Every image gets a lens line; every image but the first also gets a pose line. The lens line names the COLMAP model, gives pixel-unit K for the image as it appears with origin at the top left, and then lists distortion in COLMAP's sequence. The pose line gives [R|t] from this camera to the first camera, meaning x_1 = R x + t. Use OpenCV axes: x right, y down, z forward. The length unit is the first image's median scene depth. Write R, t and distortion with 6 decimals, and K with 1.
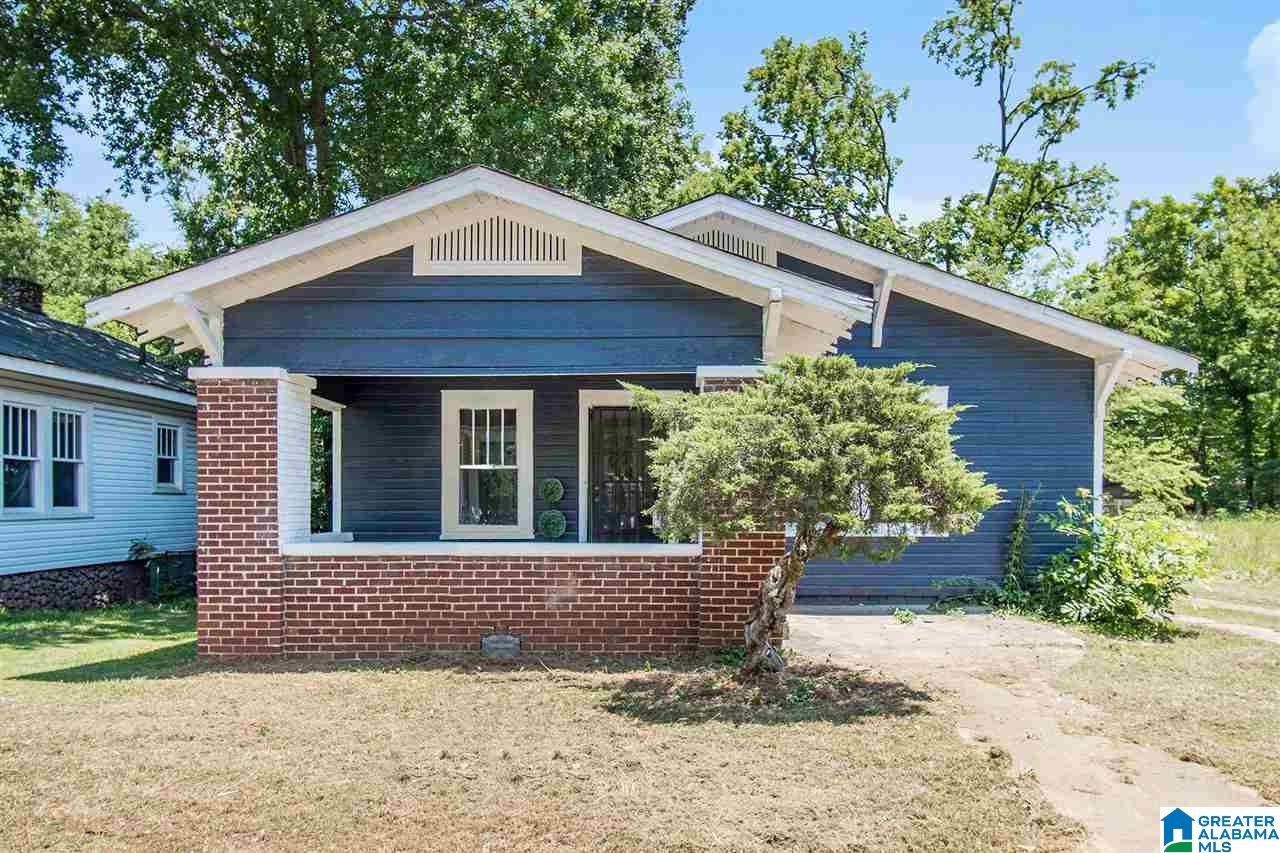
lens RADIAL K [[936.4, 0, 638.4], [0, 936.4, 465.7], [0, 0, 1]] dist [-0.028962, 0.017202]
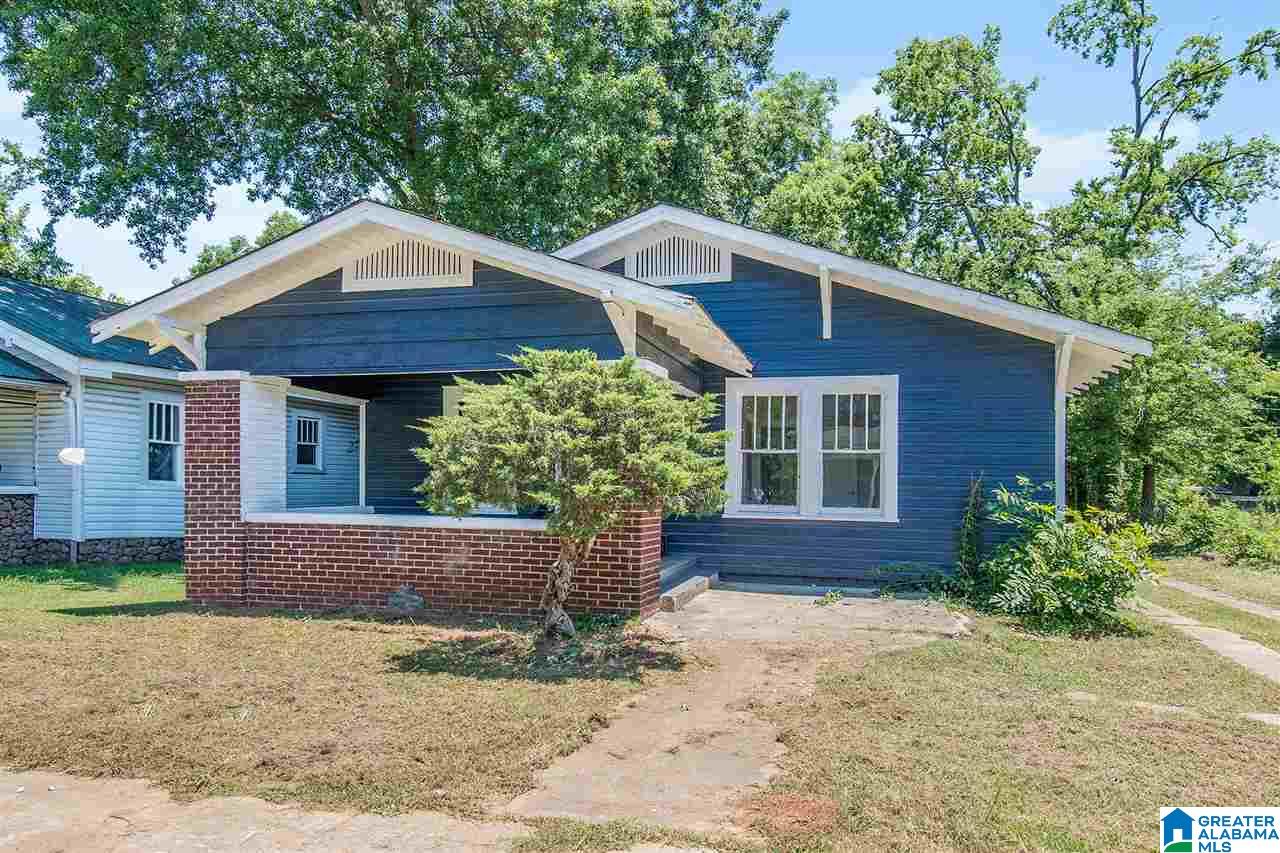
lens RADIAL K [[862.2, 0, 631.8], [0, 862.2, 435.2], [0, 0, 1]] dist [-0.001647, -0.035585]
pose [[0.966977, -0.001167, -0.254861, 0.398959], [-0.004173, 0.999783, -0.020413, 0.002297], [0.254830, 0.020803, 0.966762, 0.022393]]
